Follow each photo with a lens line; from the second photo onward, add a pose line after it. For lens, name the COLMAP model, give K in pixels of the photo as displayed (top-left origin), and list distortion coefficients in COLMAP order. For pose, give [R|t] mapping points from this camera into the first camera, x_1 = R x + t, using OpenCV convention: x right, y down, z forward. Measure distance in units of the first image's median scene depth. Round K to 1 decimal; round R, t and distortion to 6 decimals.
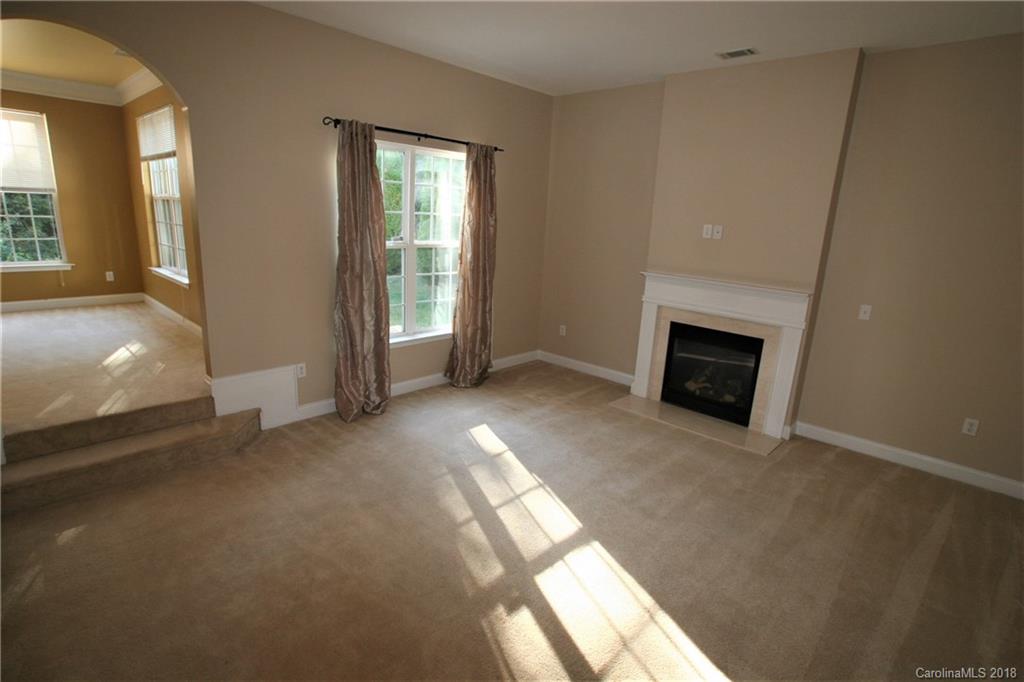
lens RADIAL K [[527.5, 0, 512.0], [0, 527.5, 341.0], [0, 0, 1]] dist [-0.045228, 0.025652]
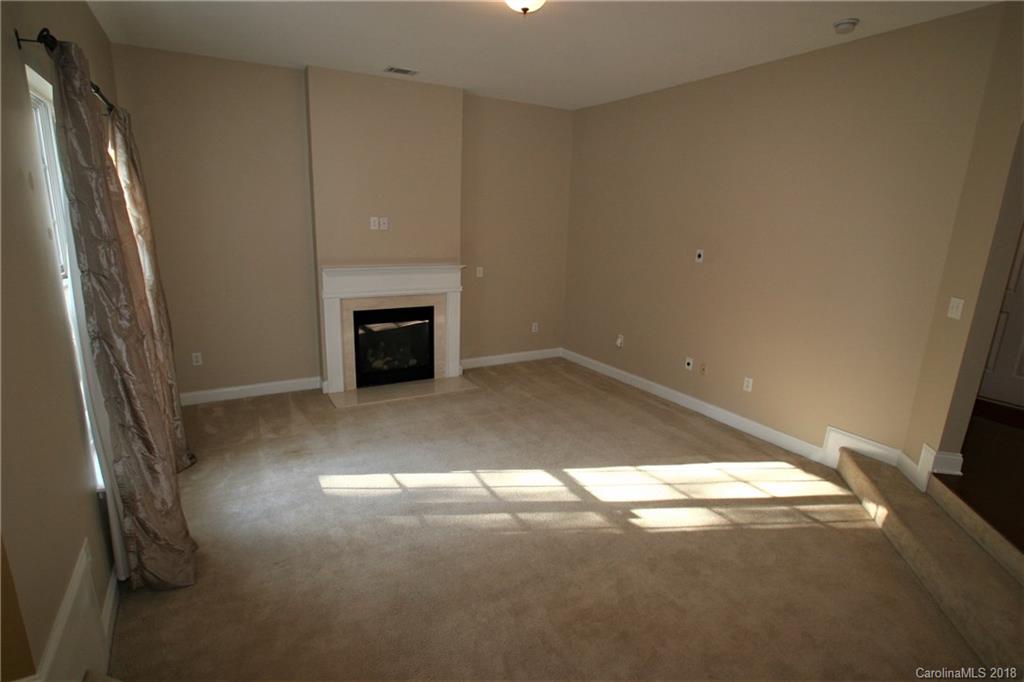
lens RADIAL K [[518.6, 0, 512.0], [0, 518.6, 341.0], [0, 0, 1]] dist [-0.087025, 0.050119]
pose [[0.296271, -0.263898, 0.917922, -0.597385], [0.218122, 0.954367, 0.203974, -0.129249], [-0.929864, 0.139788, 0.340313, 0.394169]]
